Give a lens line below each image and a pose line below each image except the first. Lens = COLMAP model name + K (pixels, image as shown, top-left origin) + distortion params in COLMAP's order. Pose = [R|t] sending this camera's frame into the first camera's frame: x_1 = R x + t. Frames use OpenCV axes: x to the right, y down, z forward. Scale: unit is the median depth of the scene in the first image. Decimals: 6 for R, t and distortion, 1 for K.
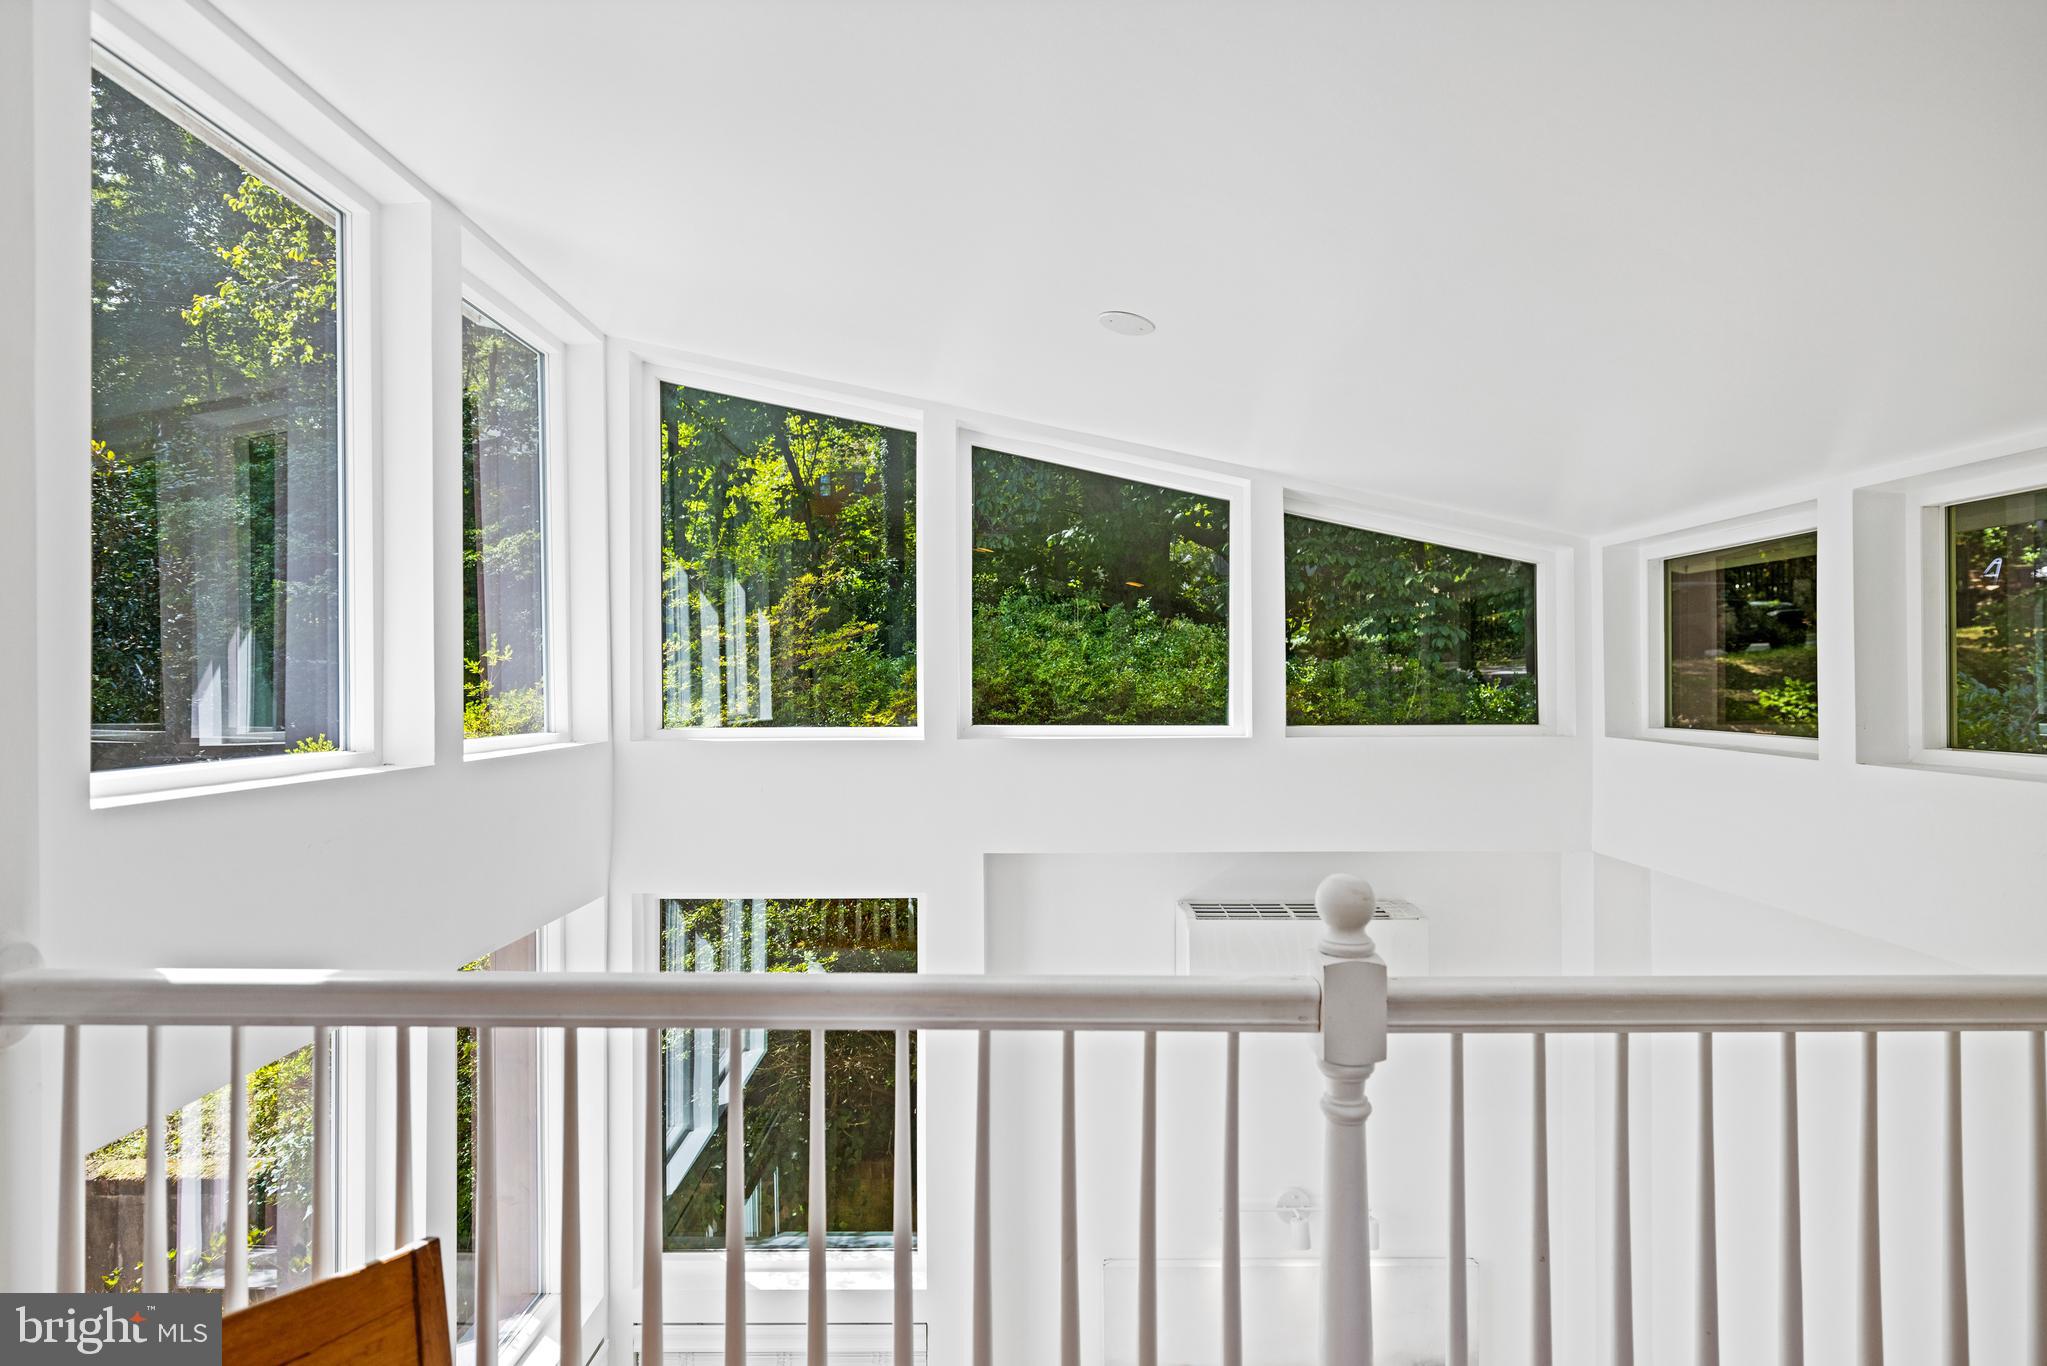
lens RADIAL K [[1088.5, 0, 1021.1], [0, 1088.5, 685.3], [0, 0, 1]] dist [-0.004960, -0.000546]
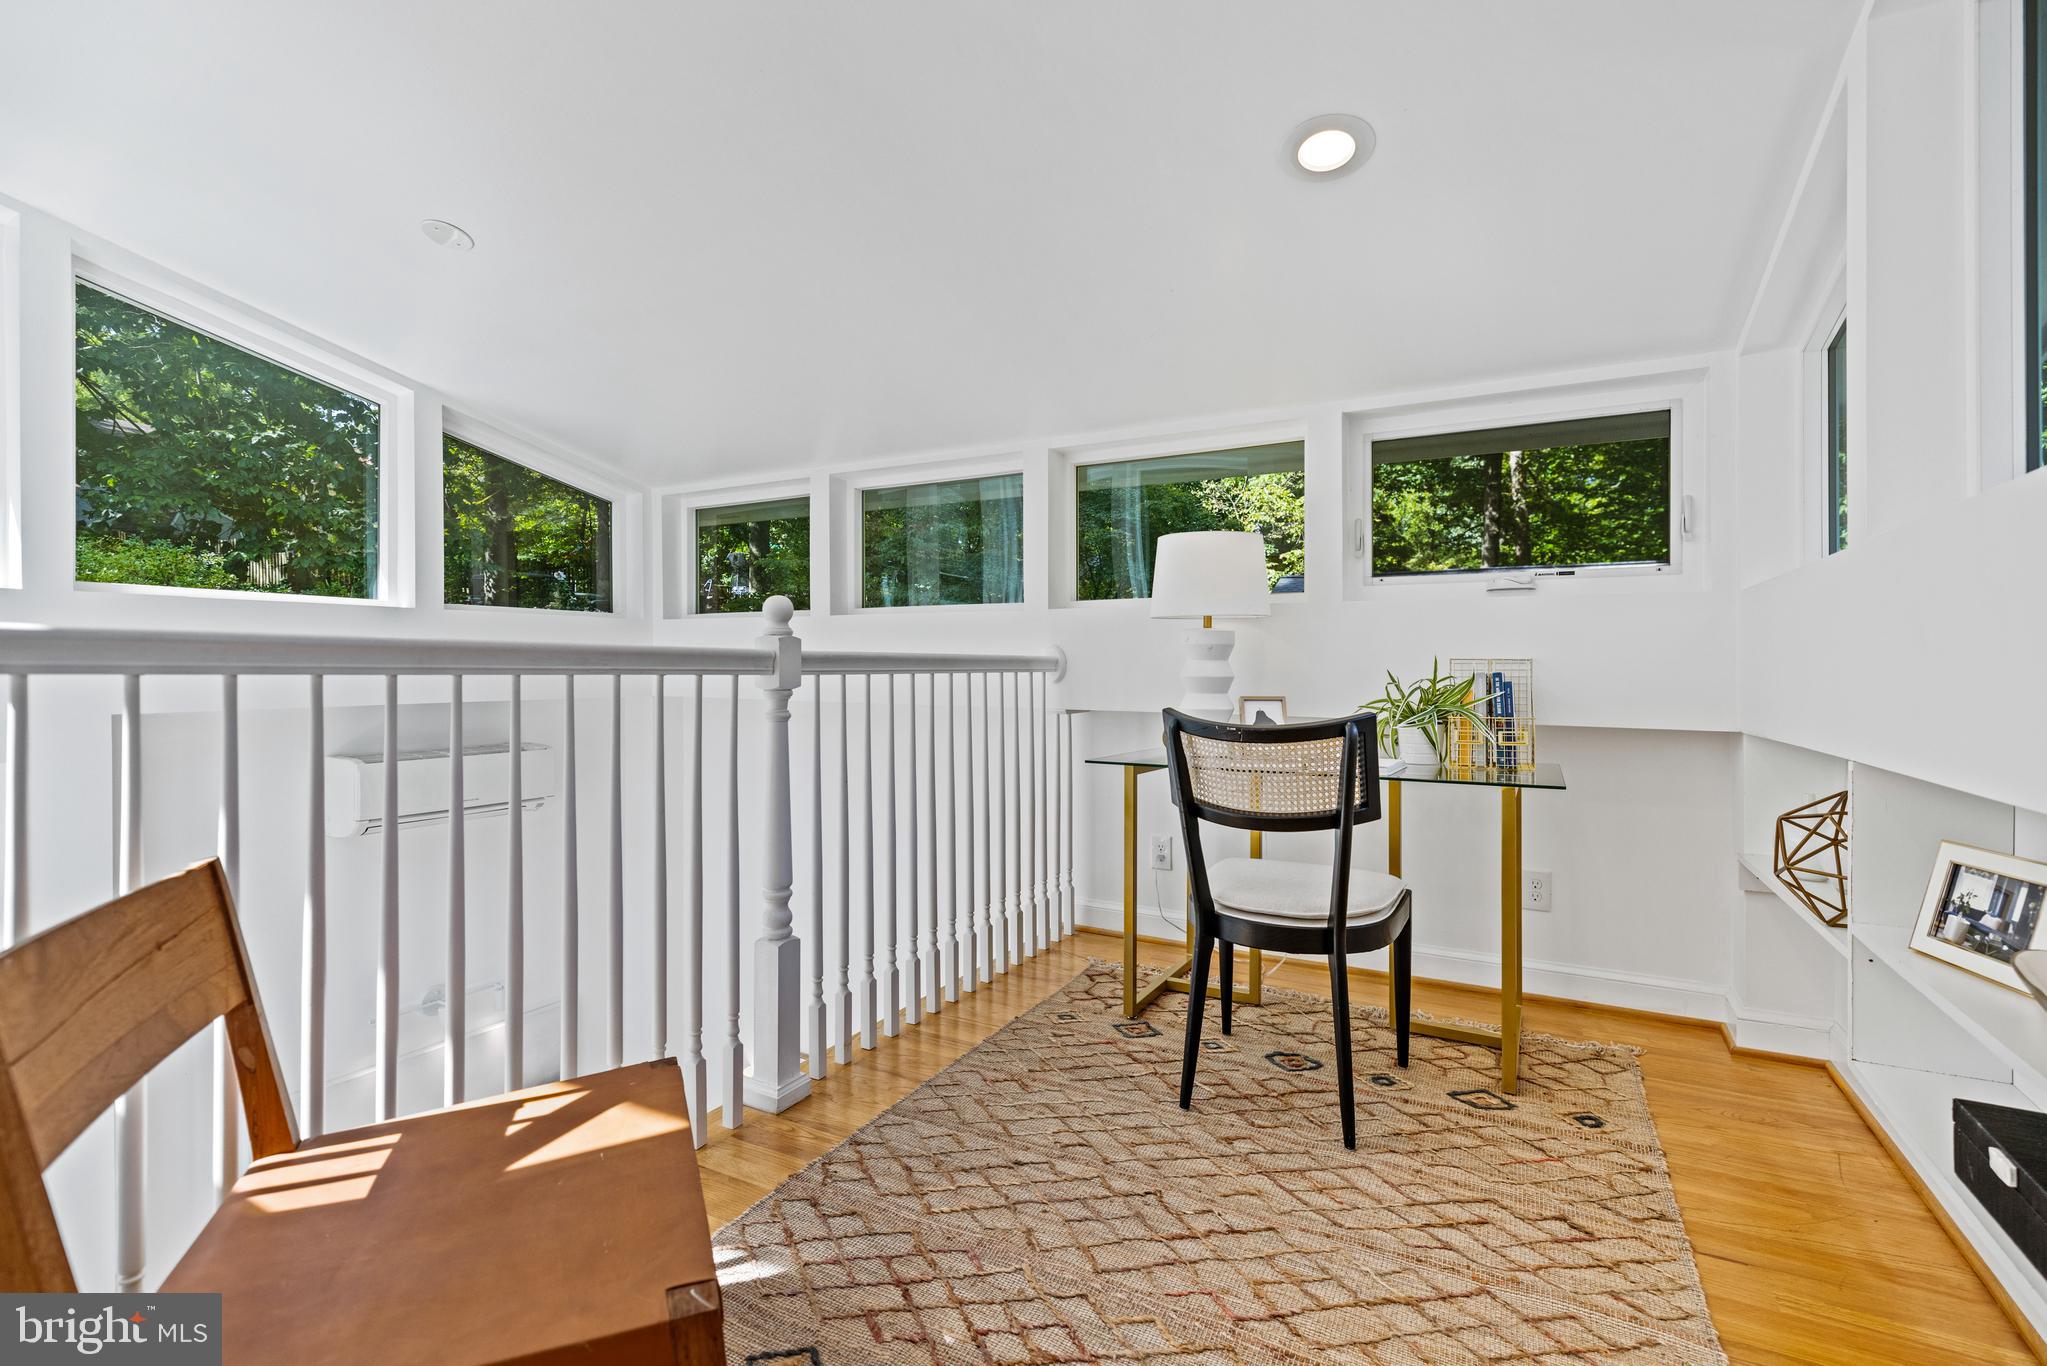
lens RADIAL K [[925.2, 0, 1022.8], [0, 925.2, 671.4], [0, 0, 1]] dist [-0.000962, -0.000059]
pose [[0.477651, -0.001883, 0.878548, -0.394980], [0.000328, 0.999998, 0.001965, 0.127735], [-0.878550, -0.000650, 0.477651, -0.075364]]
